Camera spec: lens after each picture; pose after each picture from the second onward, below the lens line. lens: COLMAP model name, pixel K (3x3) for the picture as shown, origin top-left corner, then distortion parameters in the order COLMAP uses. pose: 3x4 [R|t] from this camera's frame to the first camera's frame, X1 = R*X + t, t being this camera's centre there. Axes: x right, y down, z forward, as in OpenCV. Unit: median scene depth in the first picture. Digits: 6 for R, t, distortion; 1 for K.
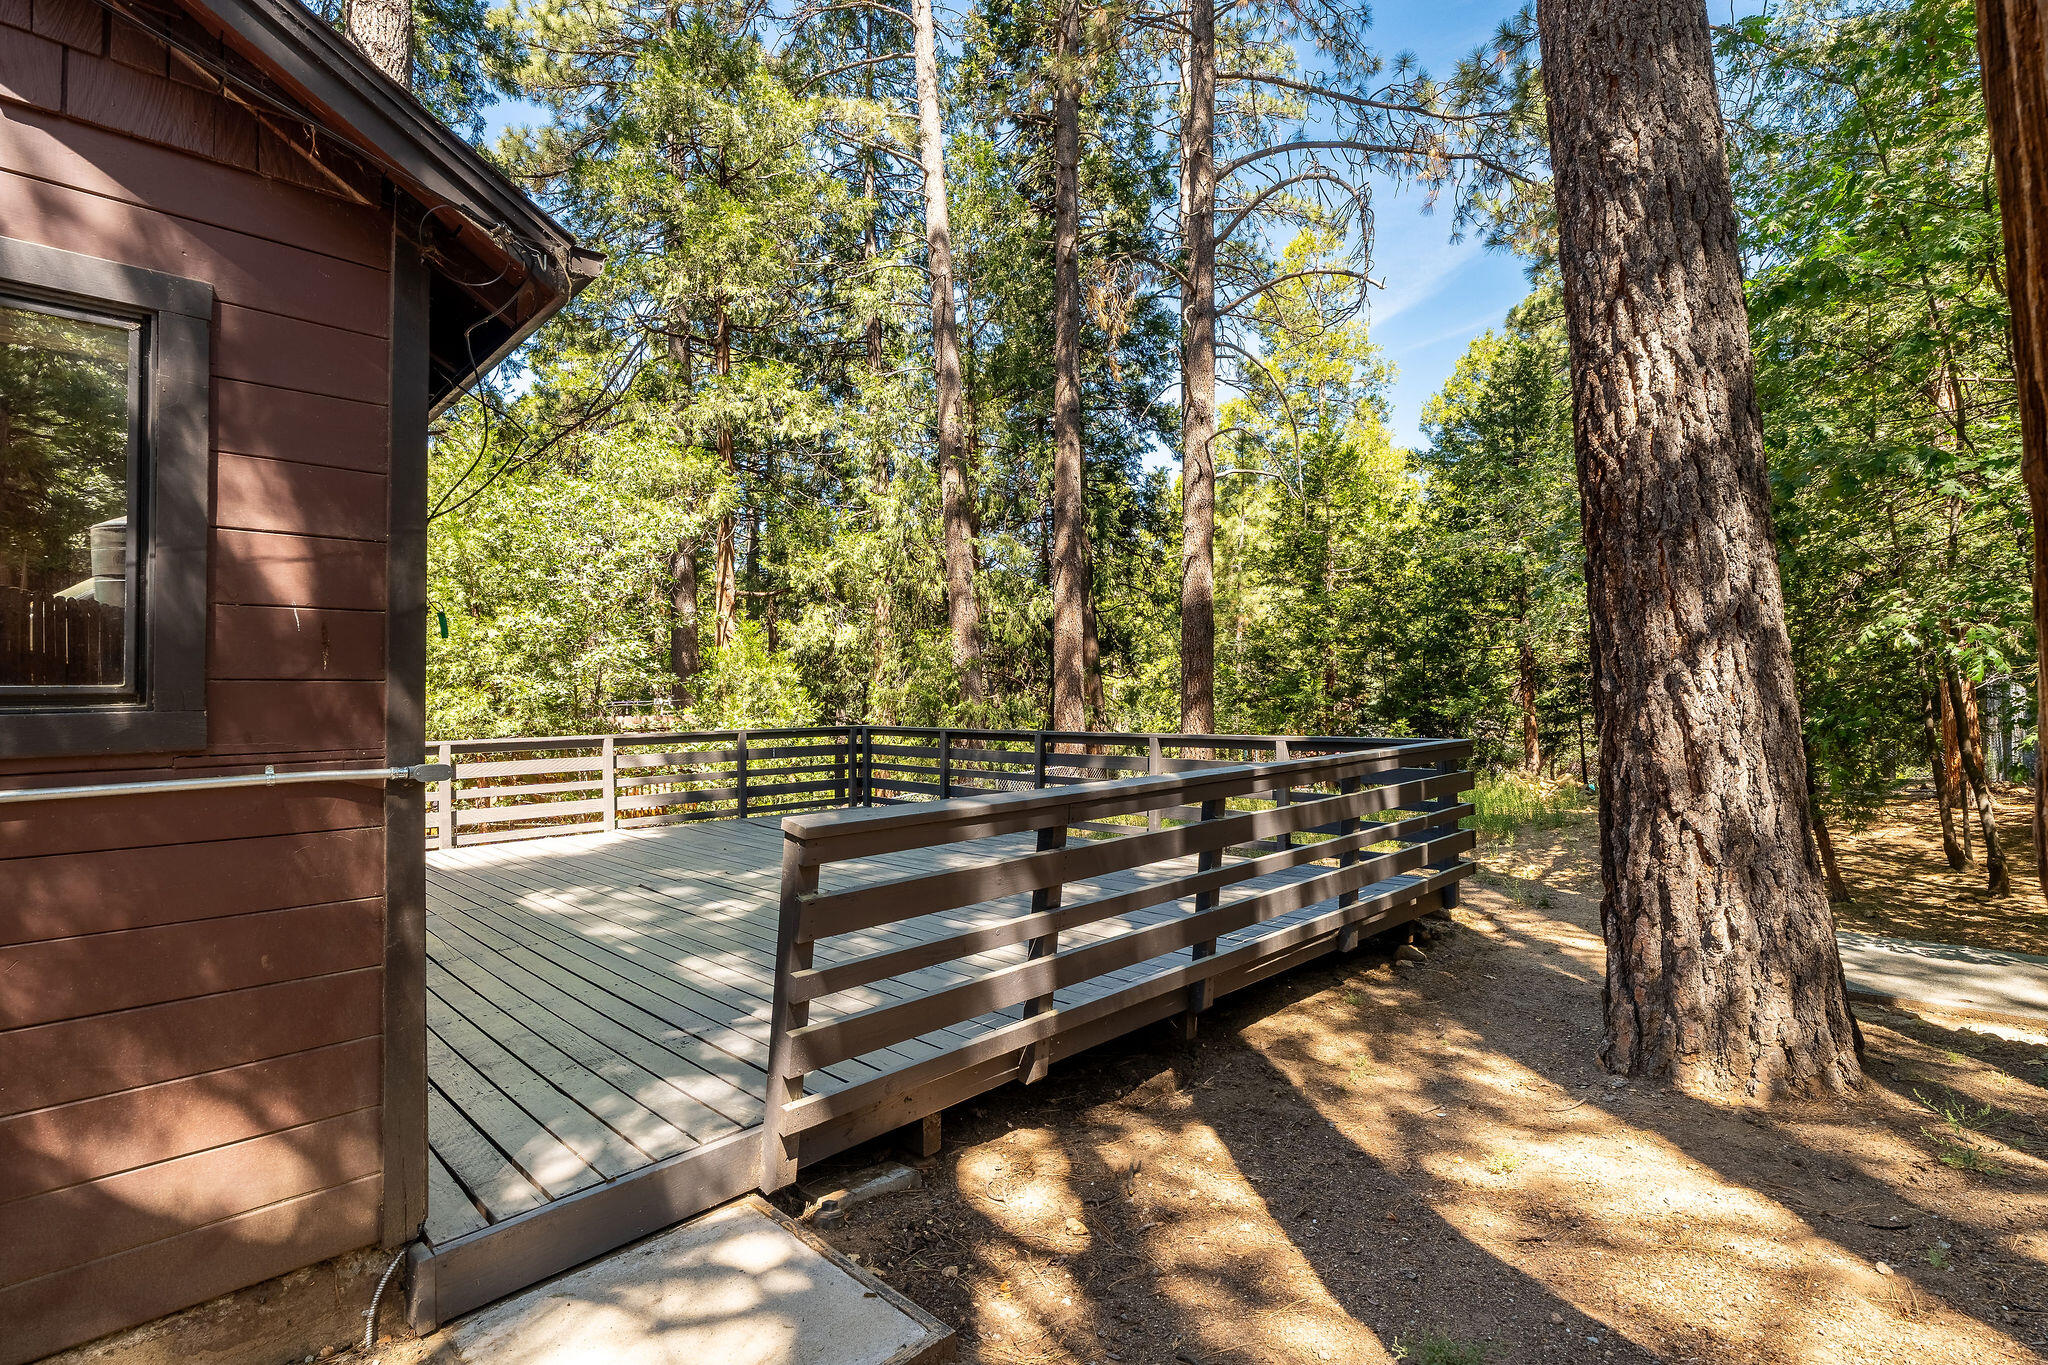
lens RADIAL K [[908.8, 0, 1024.0], [0, 908.8, 682.5], [0, 0, 1]] dist [-0.001515, -0.000222]
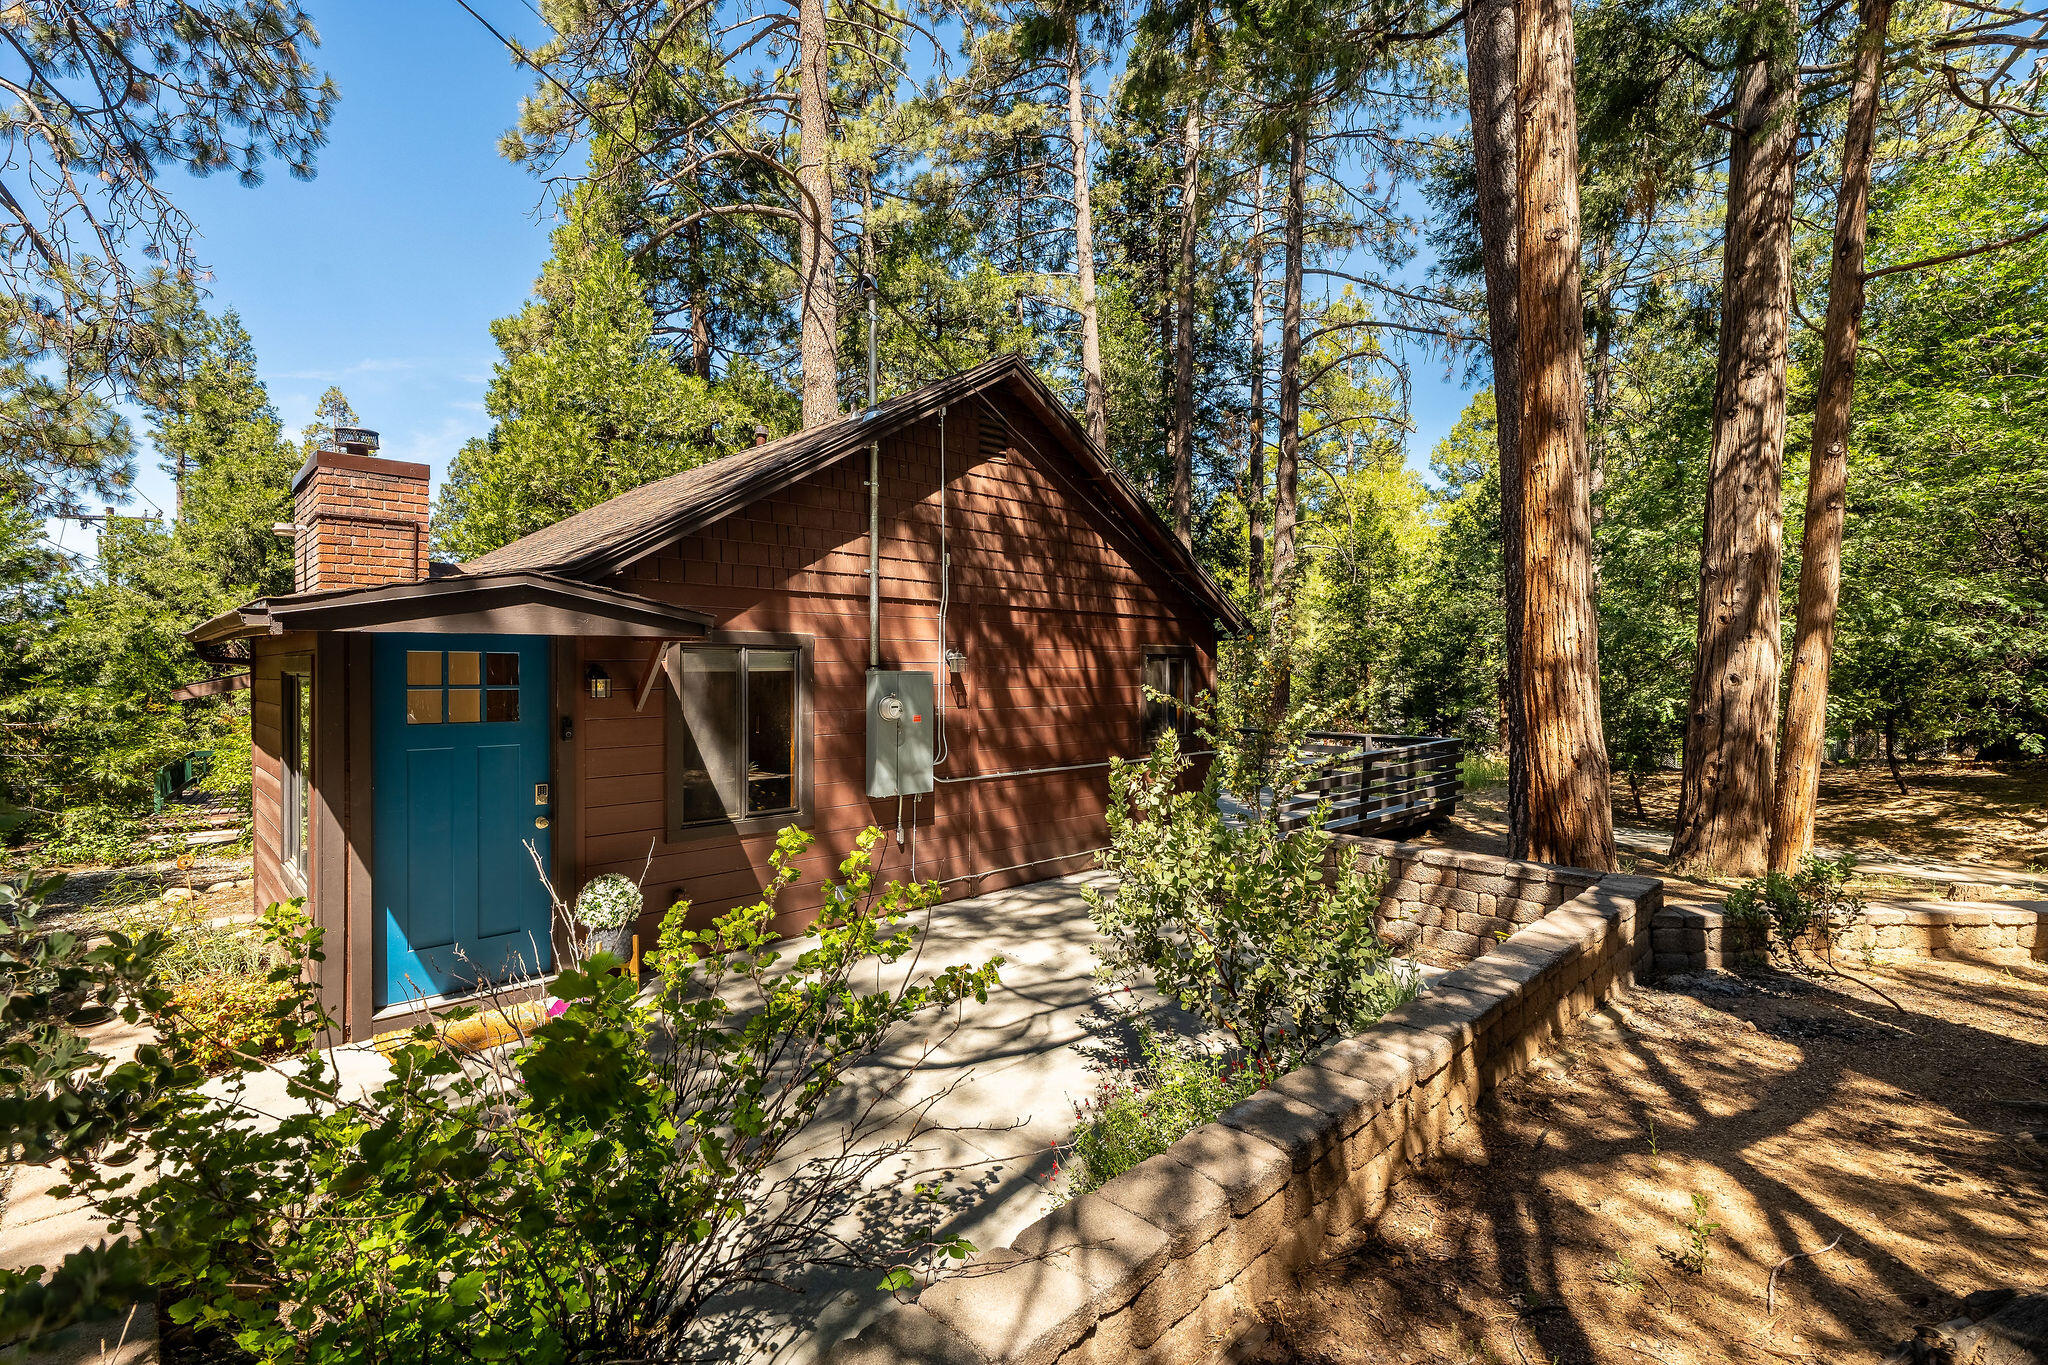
lens RADIAL K [[904.9, 0, 1024.0], [0, 904.9, 682.5], [0, 0, 1]] dist [-0.003218, -0.000629]
pose [[0.999798, 0.019749, 0.003698, -0.231408], [-0.019850, 0.999360, 0.029760, -0.046536], [-0.003108, -0.029828, 0.999550, -0.469524]]
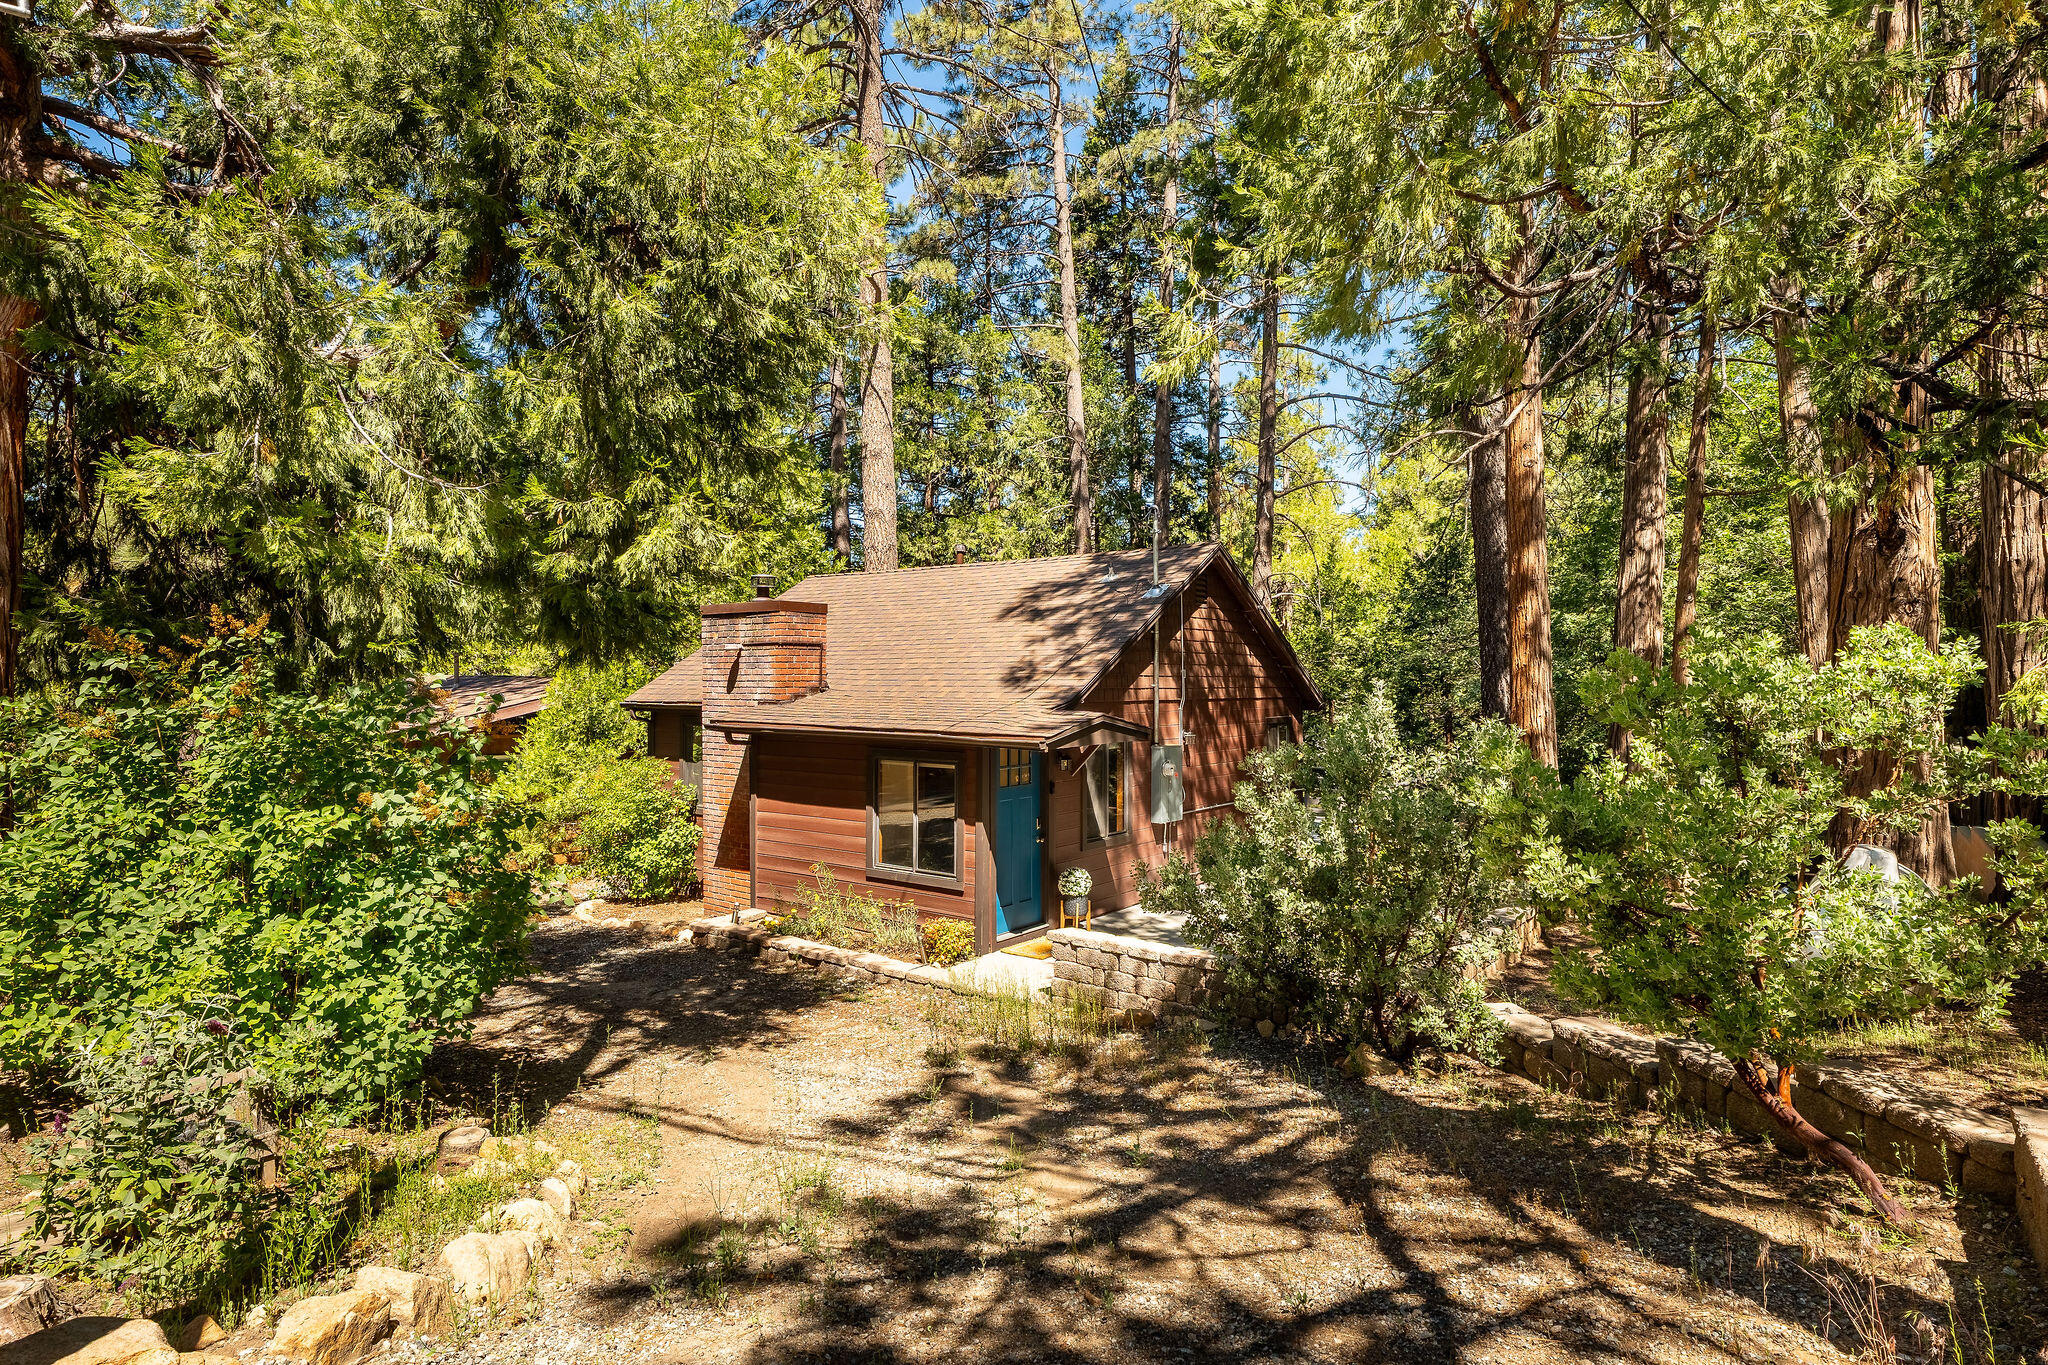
lens RADIAL K [[1087.5, 0, 1024.0], [0, 1087.5, 682.5], [0, 0, 1]] dist [-0.004238, -0.000544]
pose [[0.988118, 0.021006, 0.152253, -0.514079], [-0.023136, 0.999658, 0.012231, -0.092281], [-0.151944, -0.015608, 0.988266, -0.834395]]
